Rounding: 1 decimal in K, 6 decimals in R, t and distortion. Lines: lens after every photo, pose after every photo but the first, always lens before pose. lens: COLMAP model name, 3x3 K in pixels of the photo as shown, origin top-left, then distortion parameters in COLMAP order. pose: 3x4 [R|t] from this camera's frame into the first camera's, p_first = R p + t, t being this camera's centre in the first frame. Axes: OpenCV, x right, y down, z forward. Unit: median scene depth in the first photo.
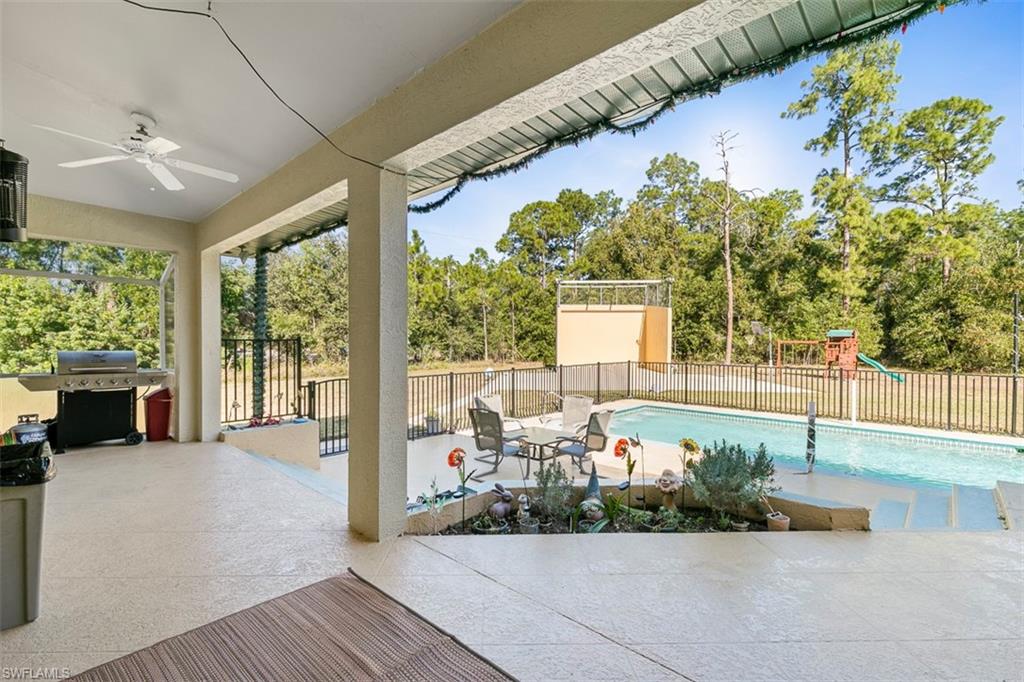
lens RADIAL K [[460.7, 0, 512.9], [0, 460.7, 338.1], [0, 0, 1]] dist [0.012458, -0.000577]
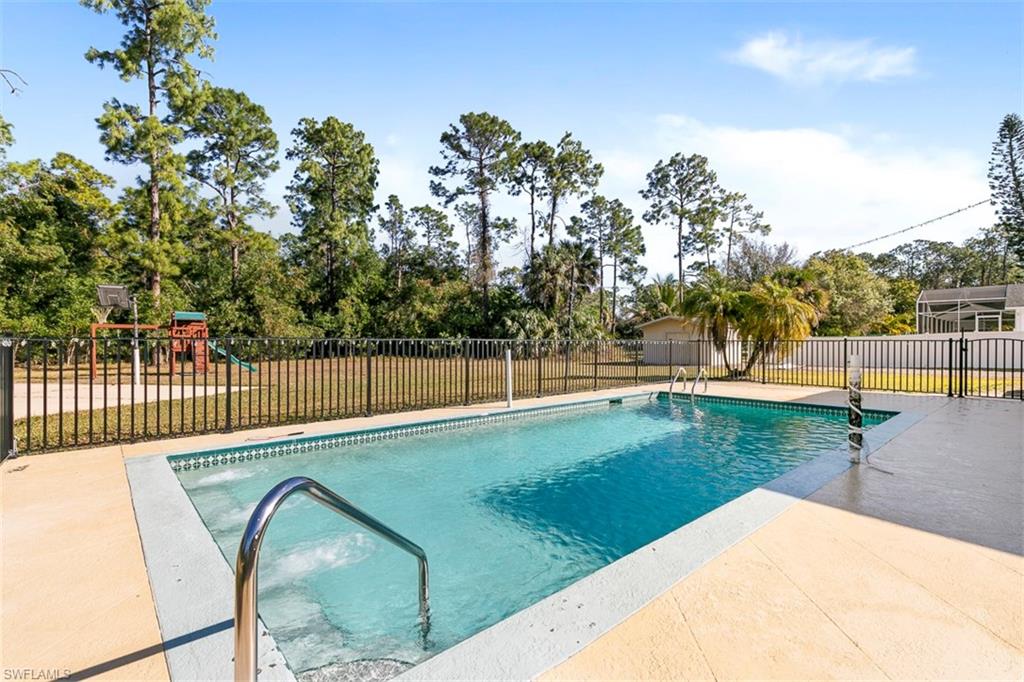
lens RADIAL K [[463.4, 0, 517.1], [0, 463.4, 343.6], [0, 0, 1]] dist [0.011854, 0.000624]
pose [[0.126612, -0.003657, 0.991946, 0.003156], [-0.005329, 0.999976, 0.004367, 0.022096], [-0.991938, -0.005839, 0.126590, 0.257274]]
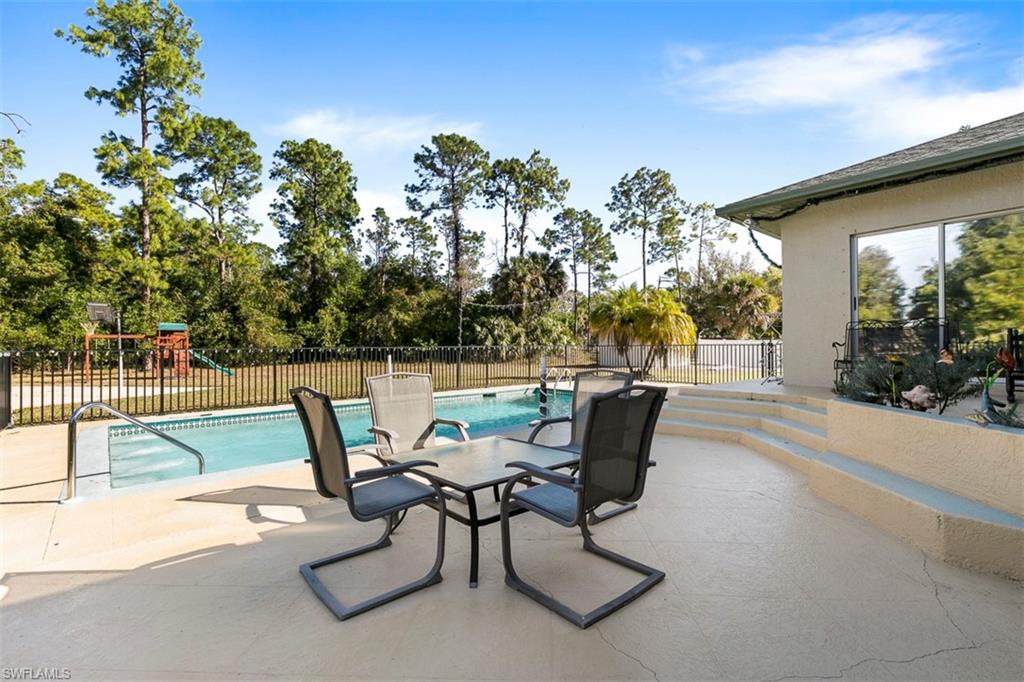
lens RADIAL K [[460.7, 0, 512.9], [0, 460.7, 338.1], [0, 0, 1]] dist [0.012458, -0.000577]
pose [[0.129587, 0.016071, 0.991438, -0.055482], [0.003290, 0.999856, -0.016638, 0.020757], [-0.991563, 0.005418, 0.129516, 0.179517]]
